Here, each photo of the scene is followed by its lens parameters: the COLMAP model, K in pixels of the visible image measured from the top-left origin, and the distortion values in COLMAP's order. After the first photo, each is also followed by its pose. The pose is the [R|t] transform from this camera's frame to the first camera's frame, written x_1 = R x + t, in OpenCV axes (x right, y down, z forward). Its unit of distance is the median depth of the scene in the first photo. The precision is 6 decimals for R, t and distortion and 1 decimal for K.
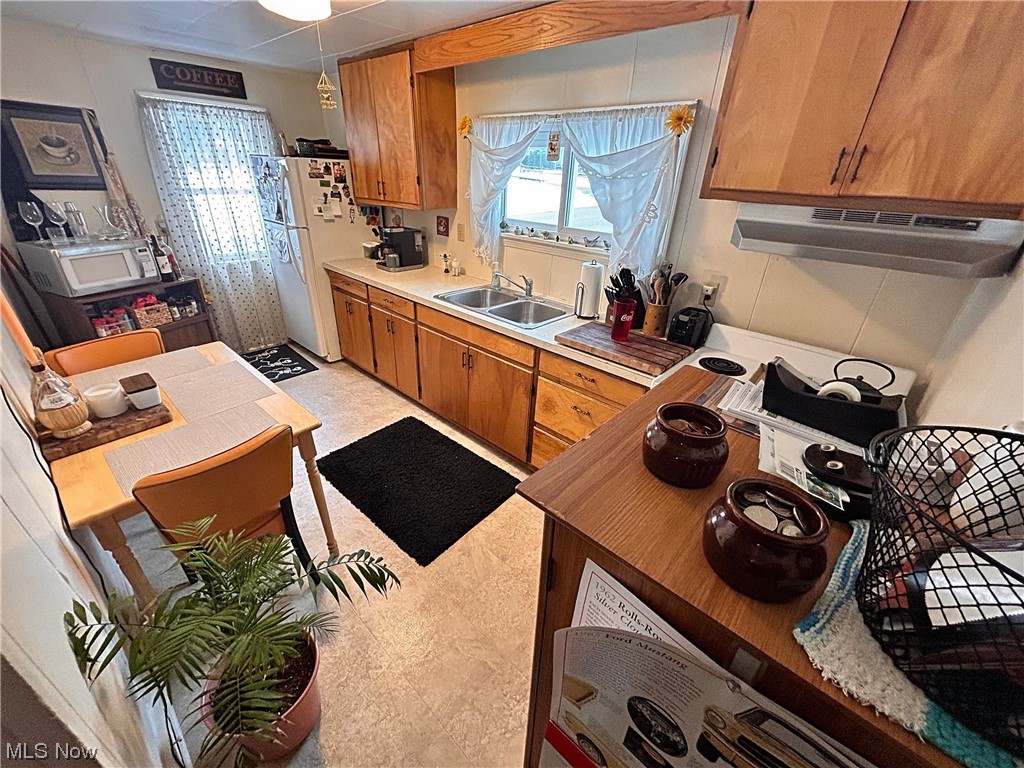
lens RADIAL K [[411.4, 0, 508.3], [0, 411.4, 386.2], [0, 0, 1]] dist [-0.001564, 0.000624]
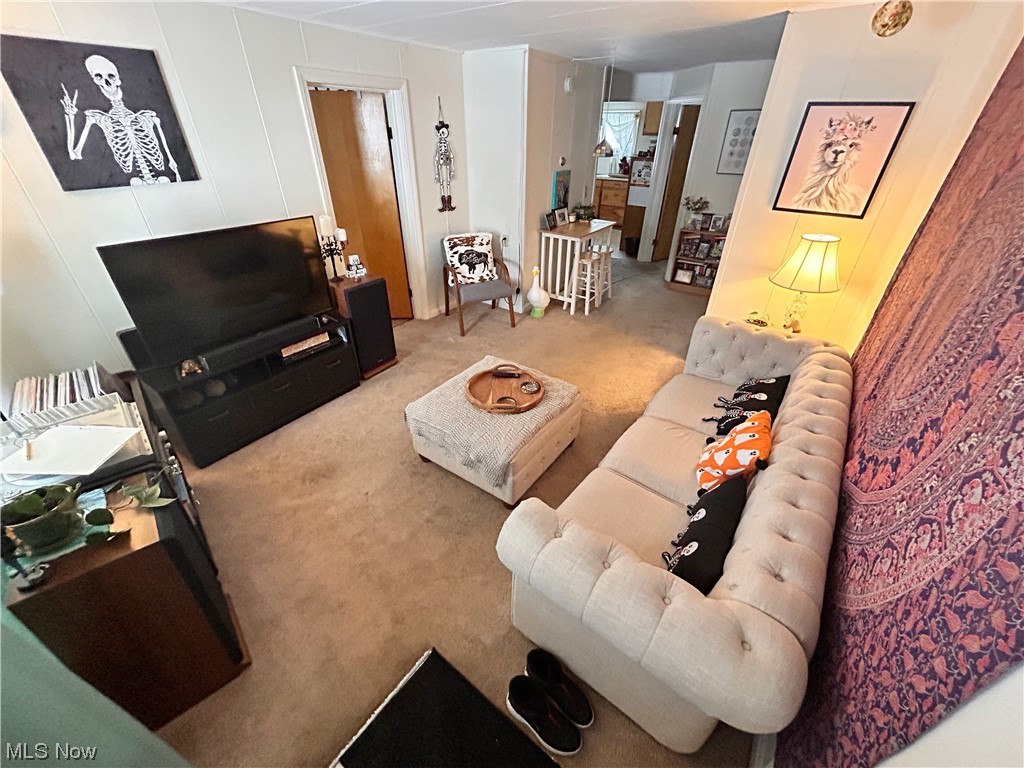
lens RADIAL K [[411.4, 0, 512.0], [0, 411.4, 385.5], [0, 0, 1]] dist [-0.001564, 0.000624]
pose [[0.992797, -0.091501, 0.077337, -0.855471], [0.085103, 0.992965, 0.082331, 0.981738], [-0.084326, -0.075156, 0.993600, -1.965082]]
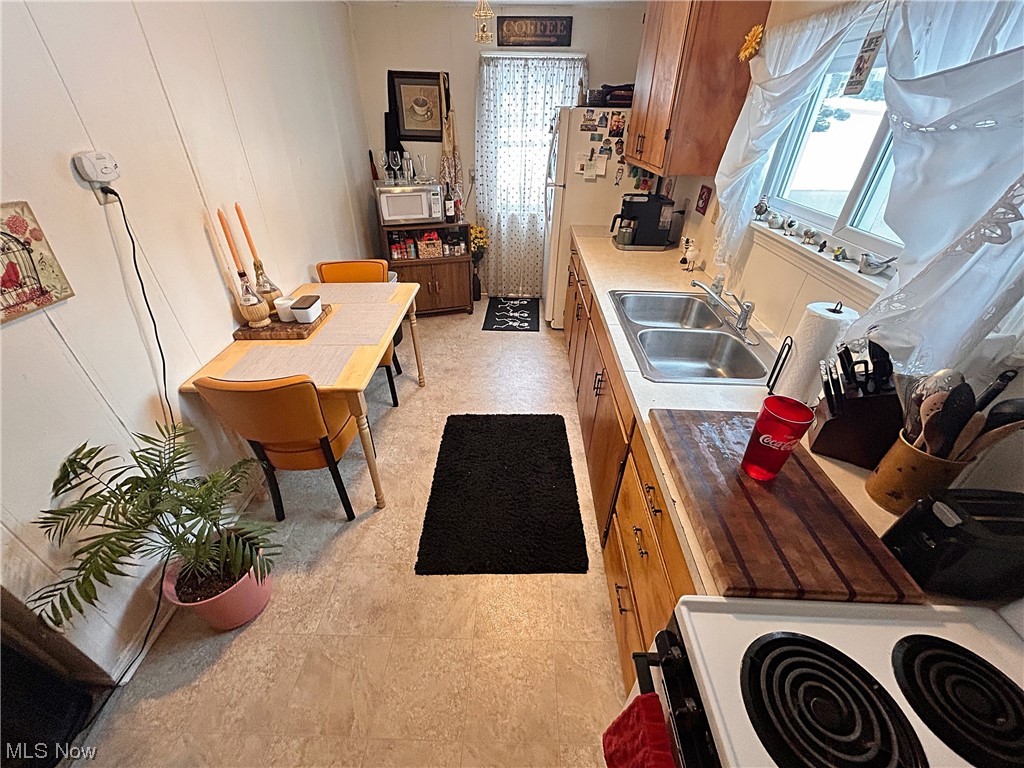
lens RADIAL K [[411.4, 0, 509.1], [0, 411.4, 383.7], [0, 0, 1]] dist [-0.001564, 0.000624]
pose [[0.652509, 0.394100, -0.647238, 0.235048], [-0.337924, 0.915824, 0.216965, -0.145201], [0.678262, 0.077146, 0.730759, 0.284525]]
